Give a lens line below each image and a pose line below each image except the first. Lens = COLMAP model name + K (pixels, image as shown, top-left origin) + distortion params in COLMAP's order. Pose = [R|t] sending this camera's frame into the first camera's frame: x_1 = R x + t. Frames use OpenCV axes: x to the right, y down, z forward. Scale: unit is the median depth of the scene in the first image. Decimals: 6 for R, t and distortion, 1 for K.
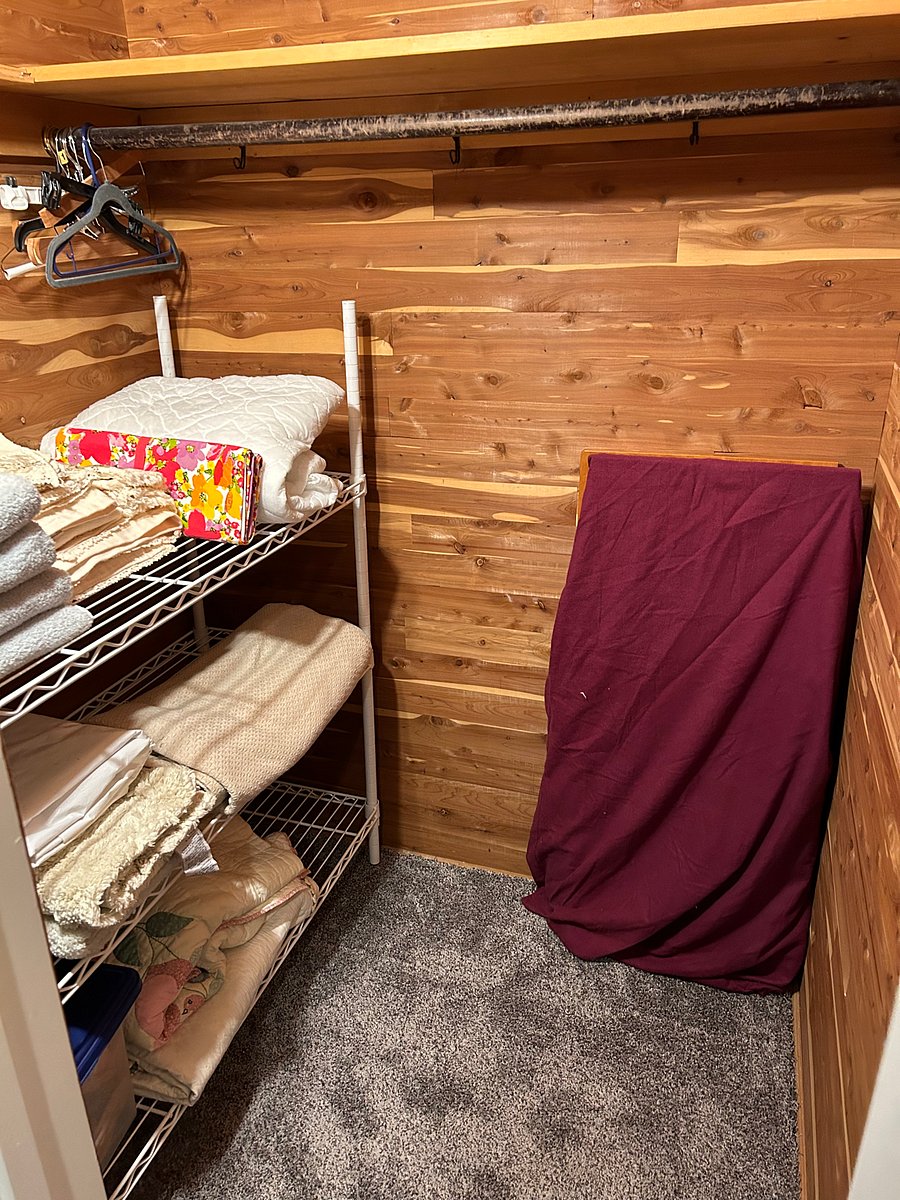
lens RADIAL K [[893.2, 0, 438.8], [0, 893.2, 592.2], [0, 0, 1]] dist [0.016227, -0.015576]
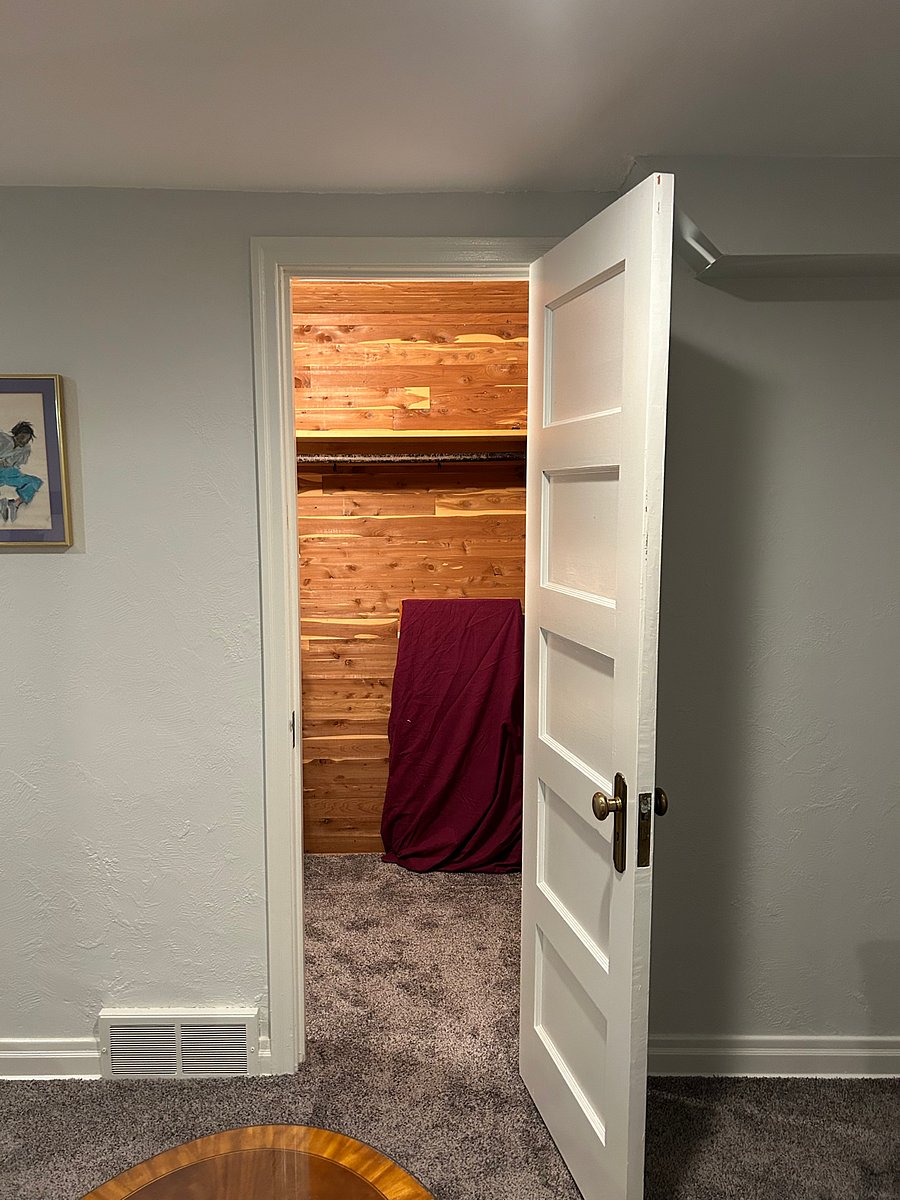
lens RADIAL K [[893.2, 0, 451.8], [0, 893.2, 603.0], [0, 0, 1]] dist [0.016227, -0.015576]
pose [[0.941404, -0.018968, 0.336748, -0.430445], [0.112803, 0.958629, -0.261353, 0.412079], [-0.317859, 0.284025, 0.904597, -0.931682]]
